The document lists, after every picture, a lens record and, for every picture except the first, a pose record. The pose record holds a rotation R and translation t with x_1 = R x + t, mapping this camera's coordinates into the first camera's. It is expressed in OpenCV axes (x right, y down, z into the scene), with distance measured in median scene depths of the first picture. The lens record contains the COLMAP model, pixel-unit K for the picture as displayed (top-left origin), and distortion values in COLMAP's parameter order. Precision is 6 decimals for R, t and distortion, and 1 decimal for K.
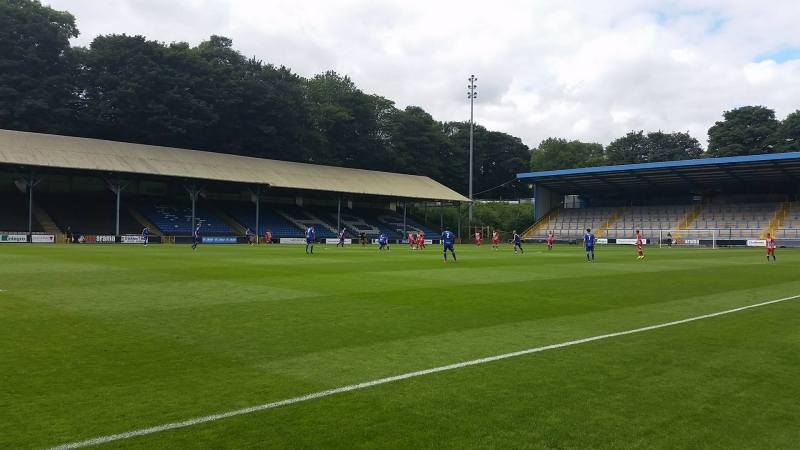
lens RADIAL K [[638.6, 0, 402.6], [0, 638.6, 229.1], [0, 0, 1]] dist [0.138933, -0.313903]
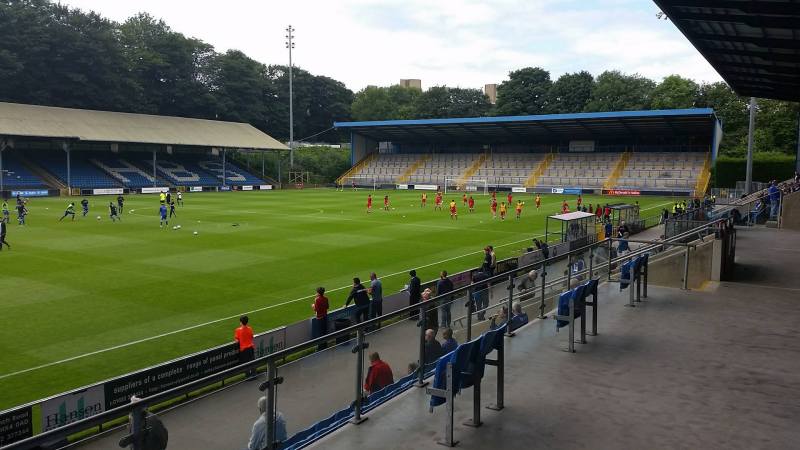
lens RADIAL K [[638.6, 0, 402.6], [0, 638.6, 229.1], [0, 0, 1]] dist [0.138933, -0.313903]
pose [[0.972163, -0.024553, 0.233016, 0.037910], [-0.001624, 0.993764, 0.111489, -0.031542], [-0.234300, -0.108764, 0.966061, -0.102579]]
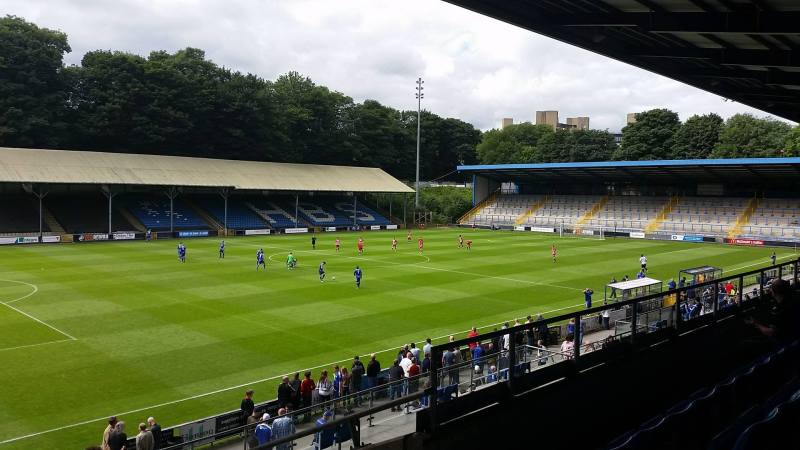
lens RADIAL K [[639.4, 0, 400.0], [0, 639.4, 225.0], [0, 0, 1]] dist [0.159235, -0.355946]
pose [[0.999857, 0.002872, 0.016680, 0.062758], [-0.003938, 0.997930, 0.064188, -0.059519], [-0.016461, -0.064244, 0.997798, -0.168339]]
